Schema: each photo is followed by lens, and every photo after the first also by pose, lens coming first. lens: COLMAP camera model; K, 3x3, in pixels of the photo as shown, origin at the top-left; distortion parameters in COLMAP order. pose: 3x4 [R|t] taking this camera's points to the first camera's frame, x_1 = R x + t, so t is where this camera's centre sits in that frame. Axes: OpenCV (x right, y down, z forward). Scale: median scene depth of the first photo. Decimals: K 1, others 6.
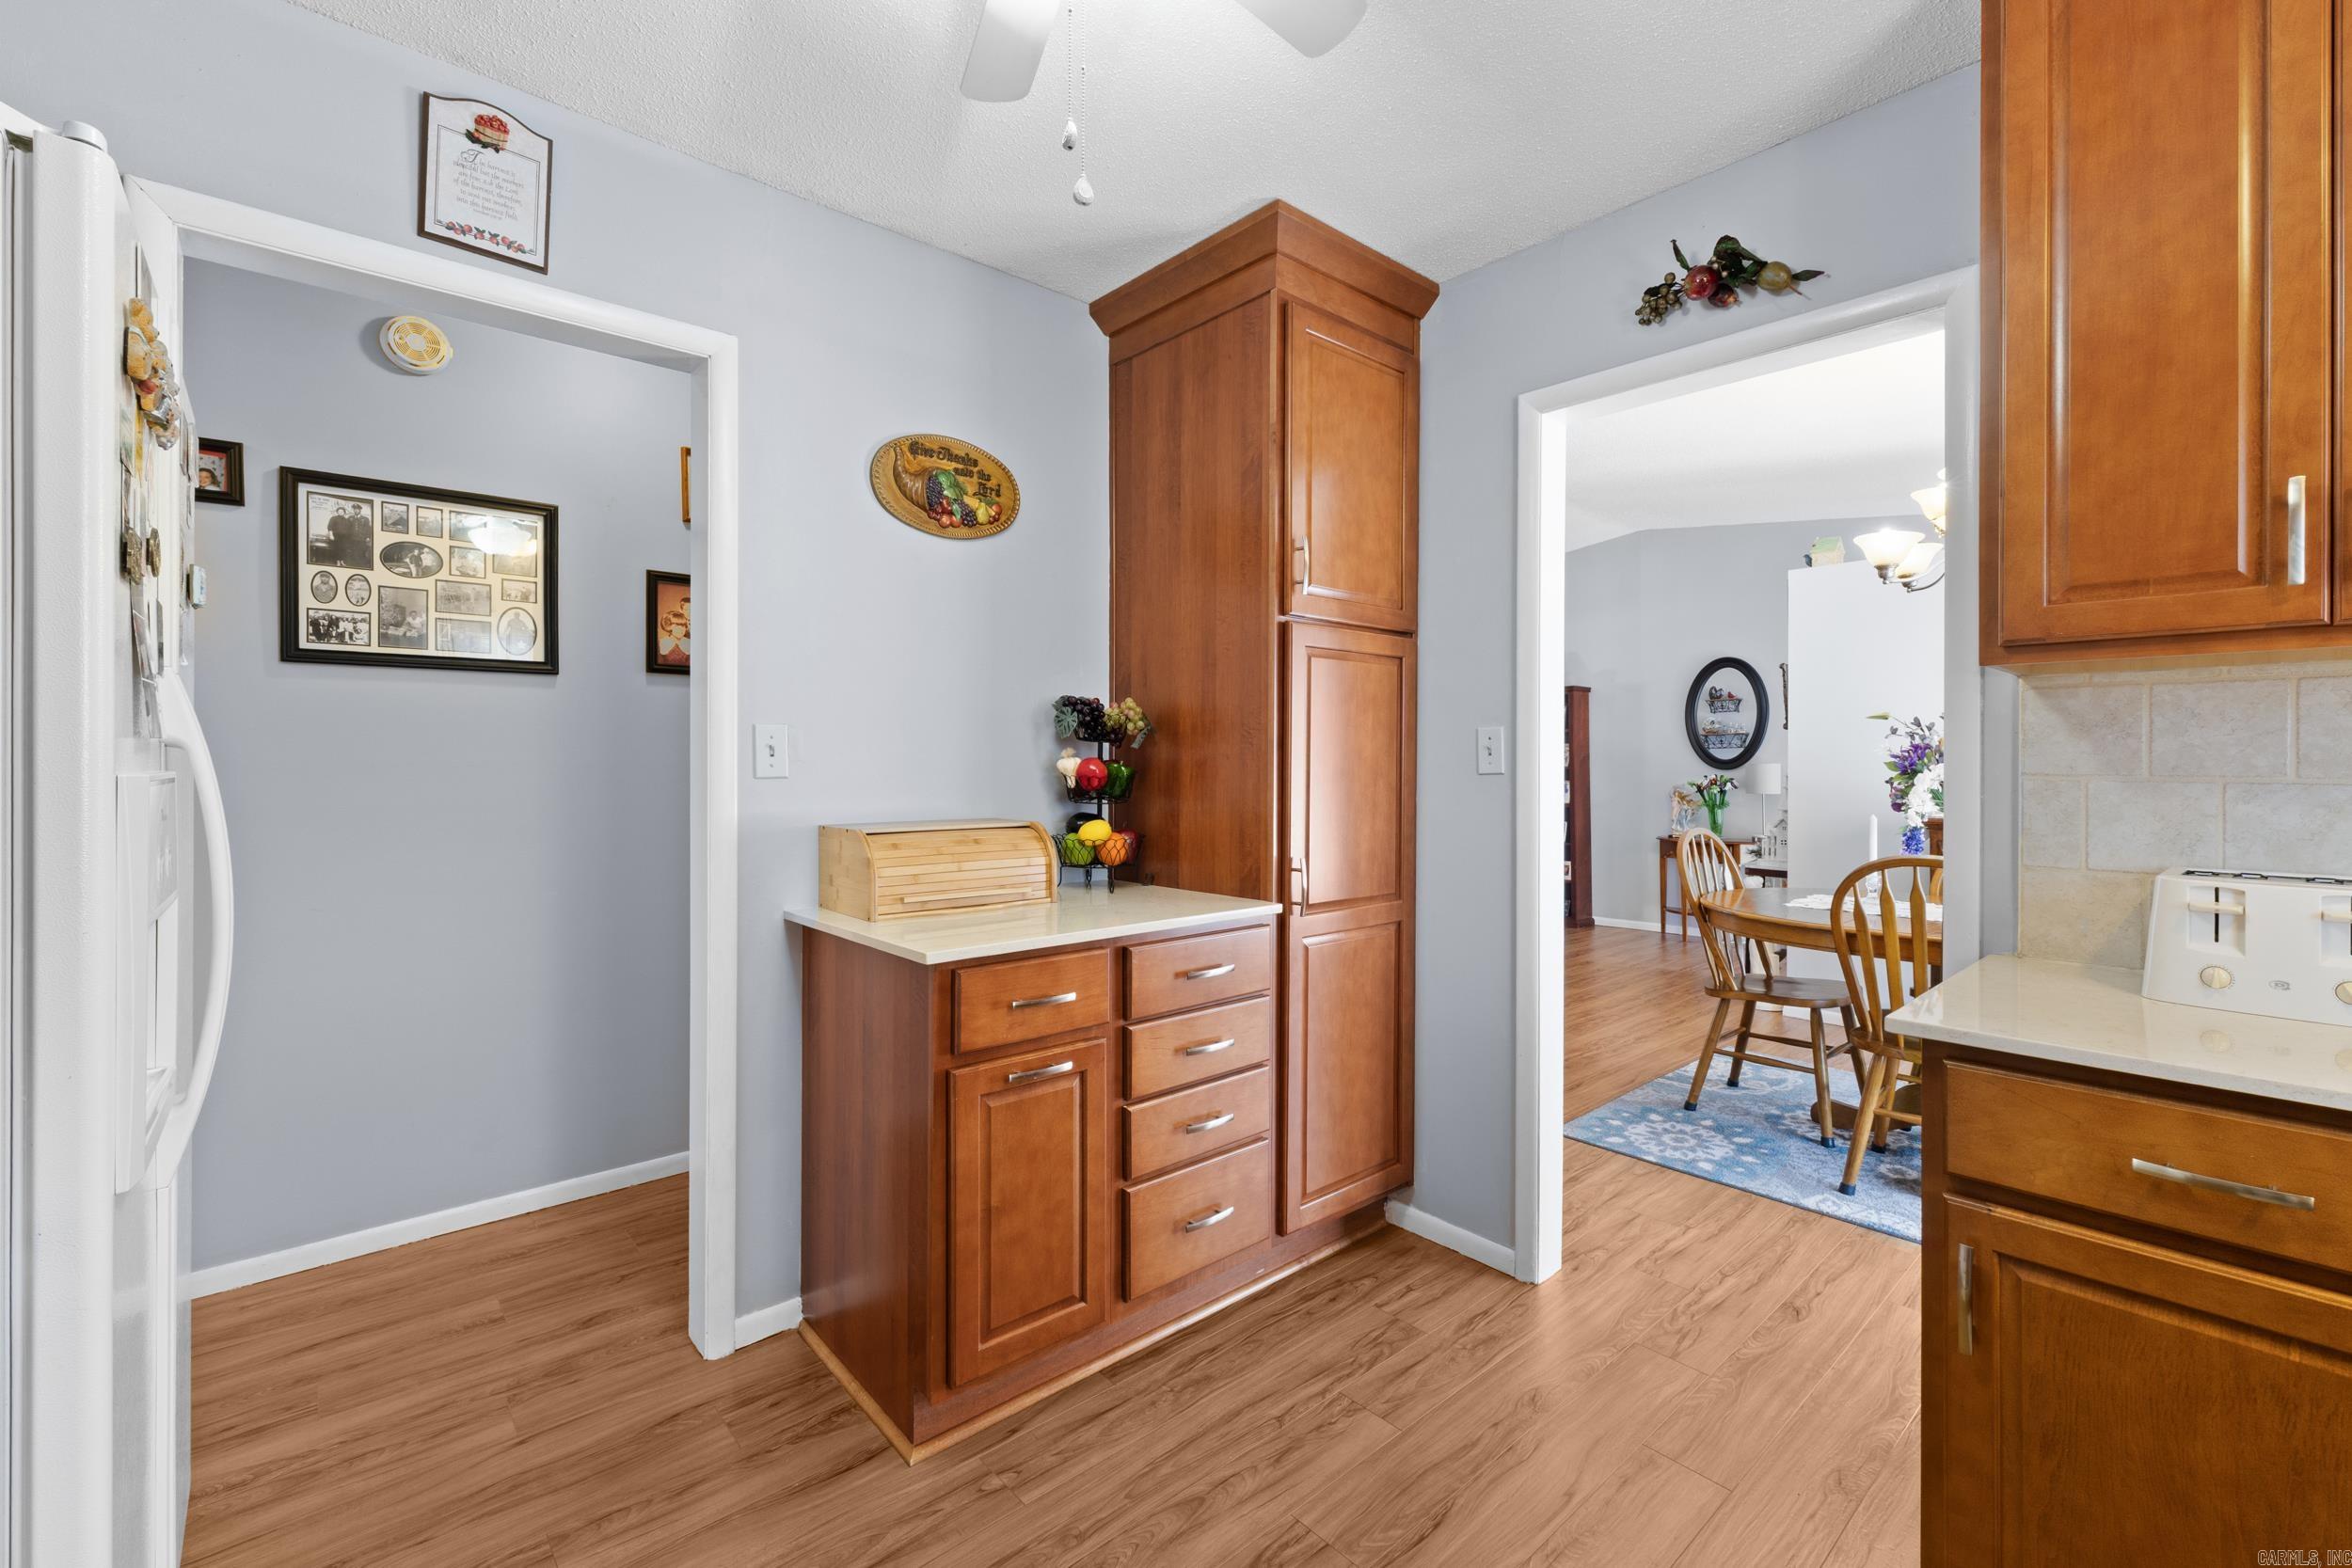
lens RADIAL K [[1004.7, 0, 1185.6], [0, 1004.7, 765.2], [0, 0, 1]] dist [0.001217, 0.000103]
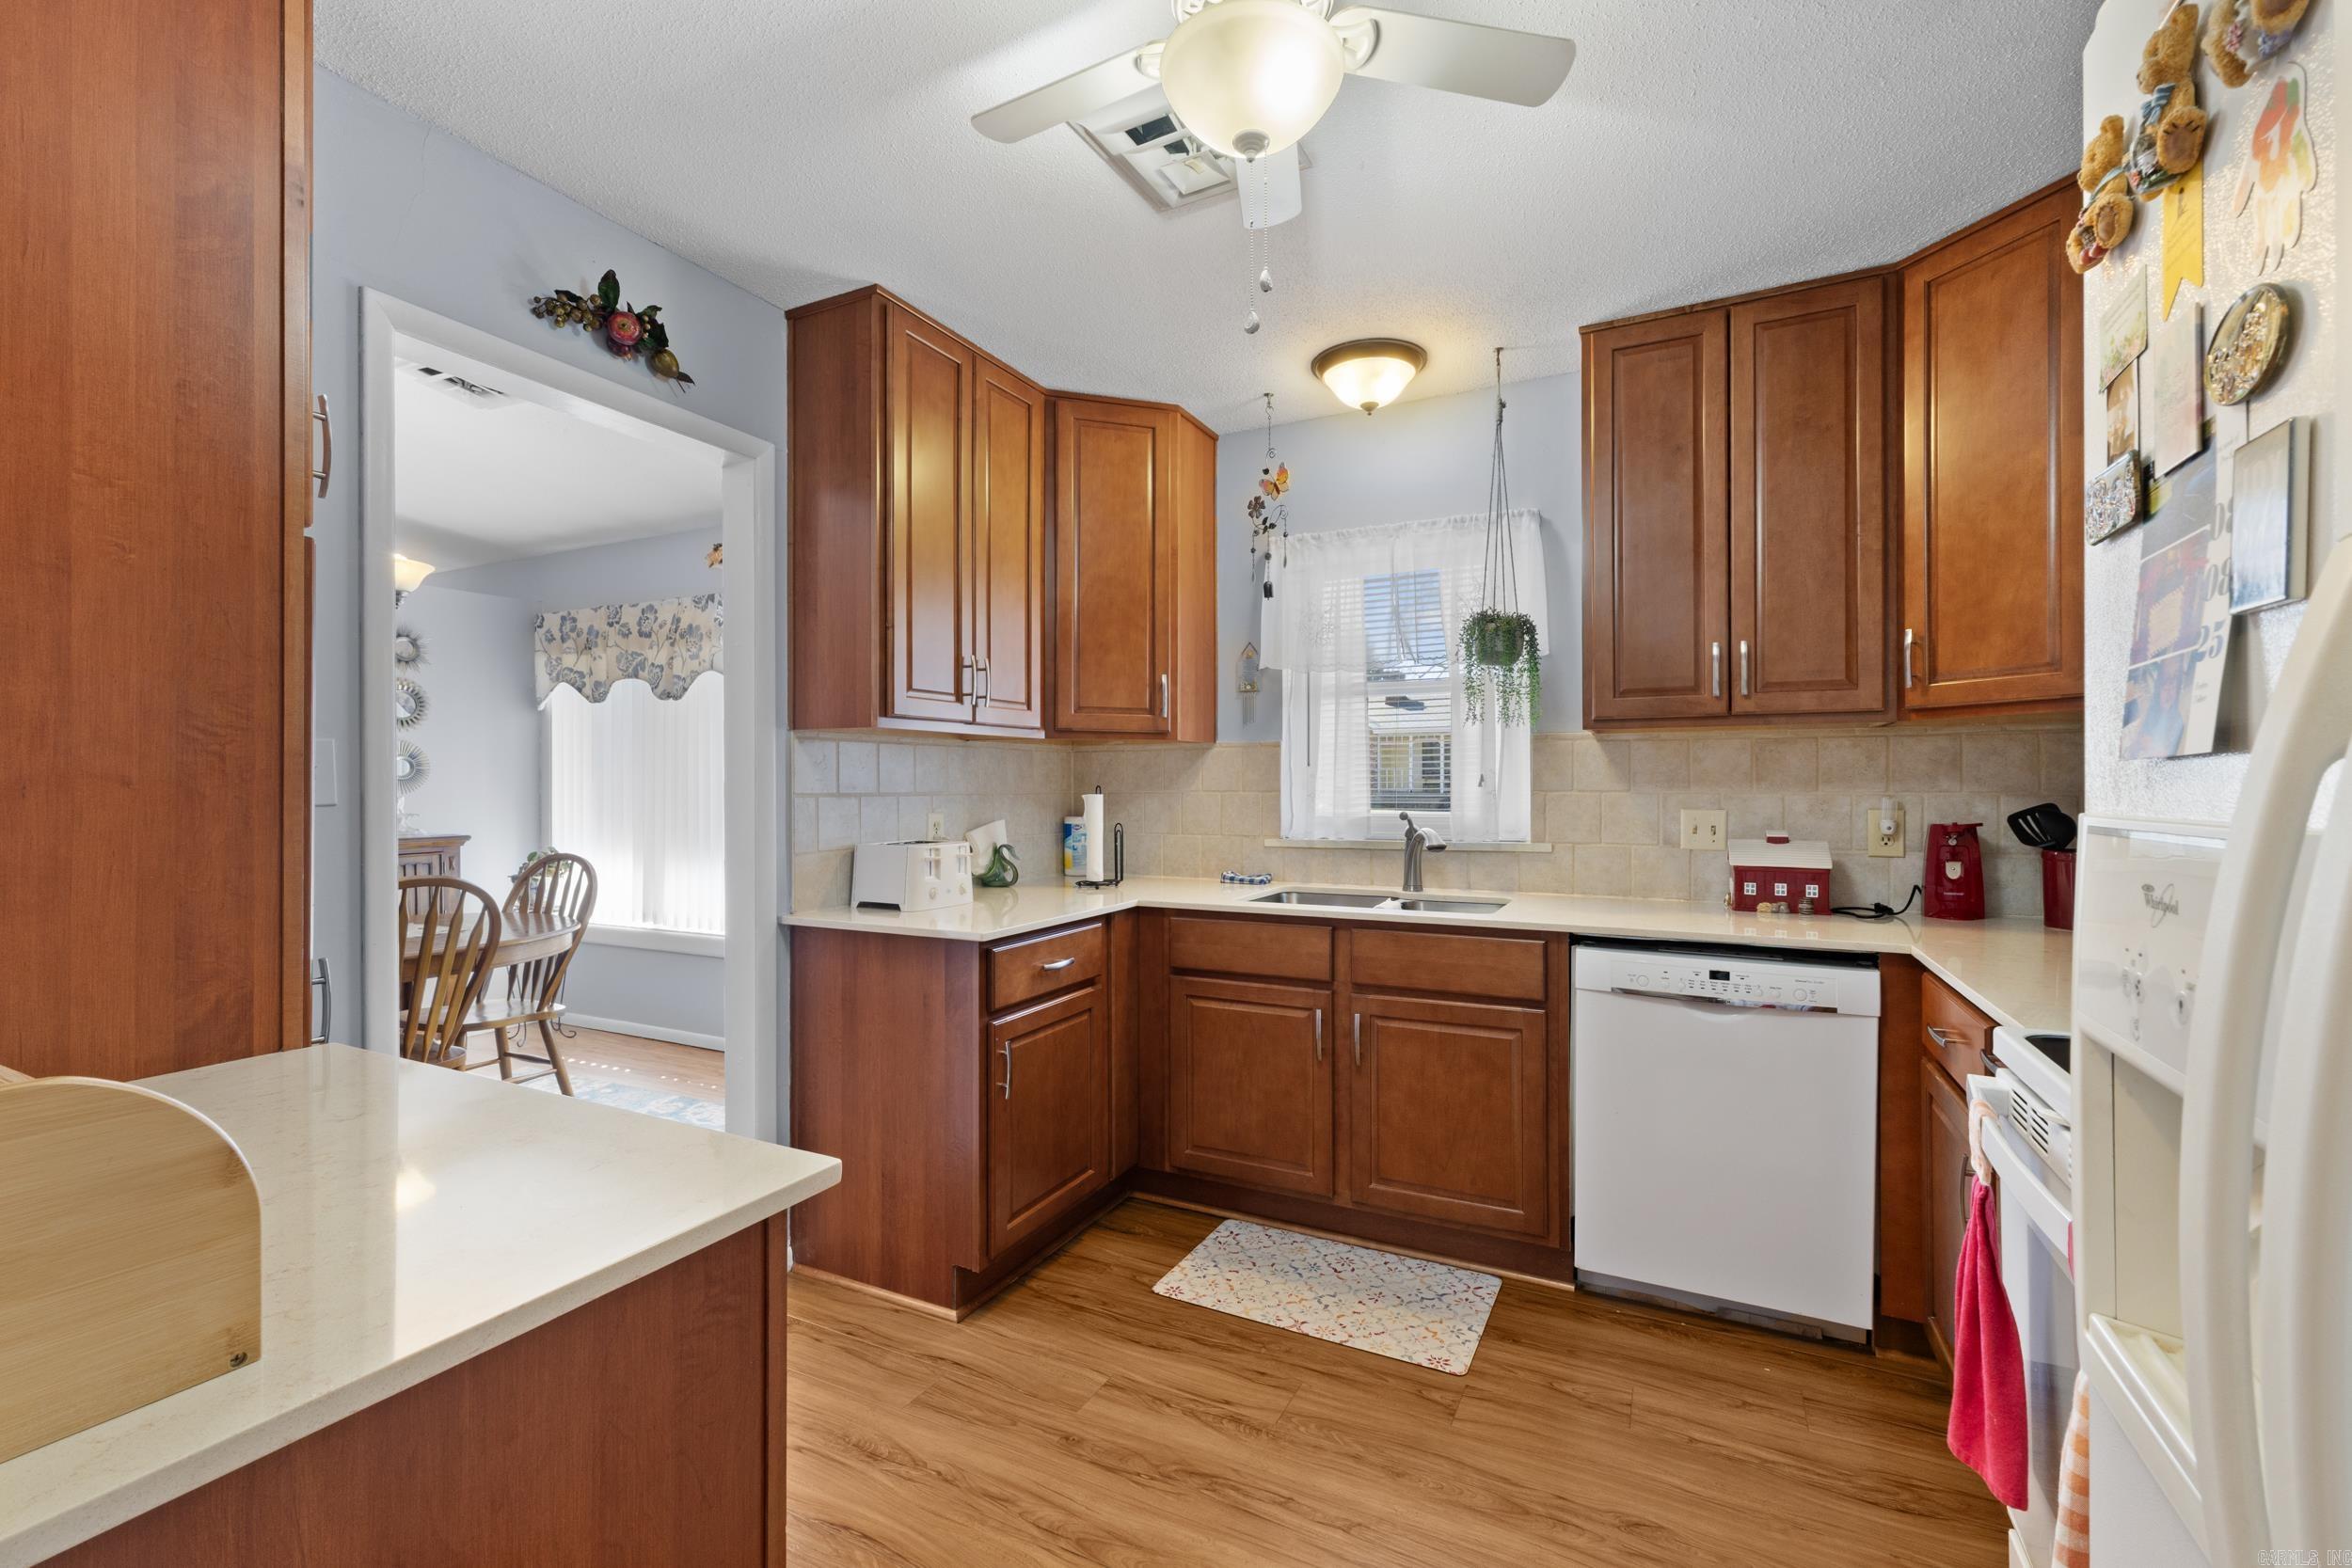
lens RADIAL K [[987.0, 0, 1180.6], [0, 987.0, 782.3], [0, 0, 1]] dist [0.001538, 0.000151]
pose [[-0.363511, -0.000811, 0.931589, -0.519317], [0.003461, 0.999992, 0.002221, -0.006099], [-0.931583, 0.004032, -0.363505, 0.662925]]
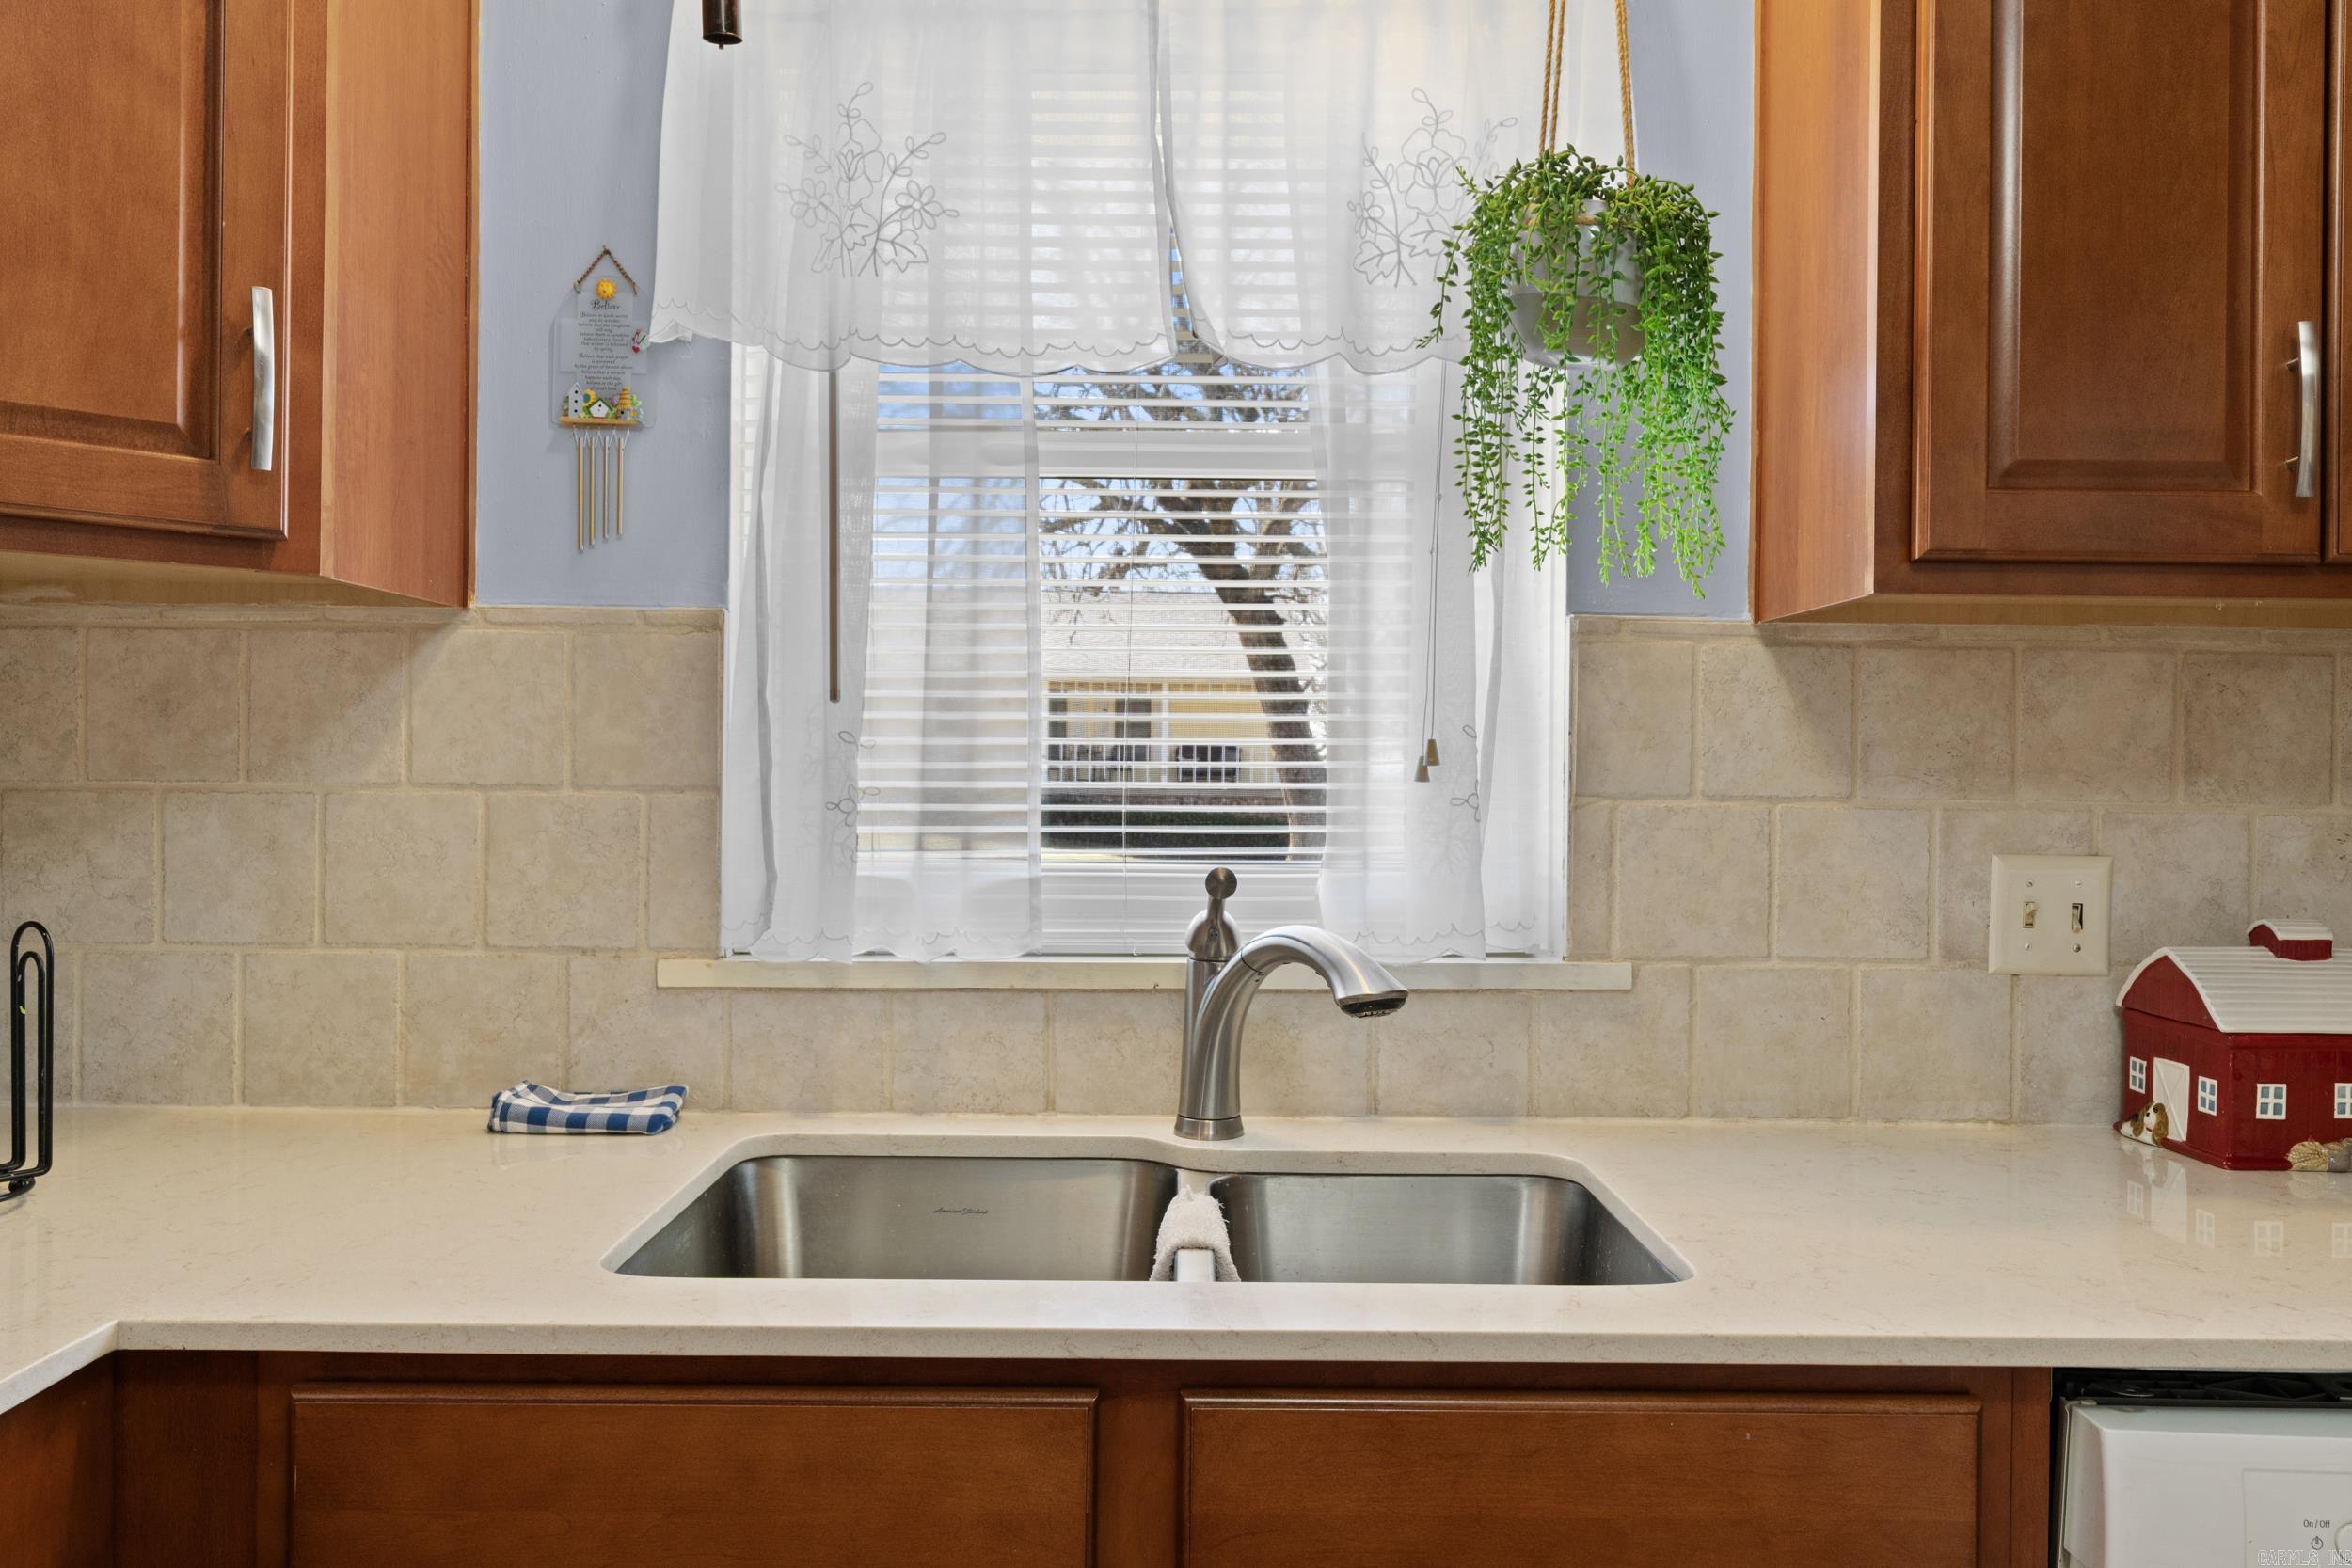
lens RADIAL K [[1781.8, 0, 1176.0], [0, 1781.8, 784.0], [0, 0, 1]] dist [-0.006159, 0.000835]
pose [[-0.749257, -0.017033, 0.662060, 0.082007], [-0.012084, 0.999854, 0.012048, -0.002602], [-0.662169, 0.001027, -0.749354, 0.449003]]
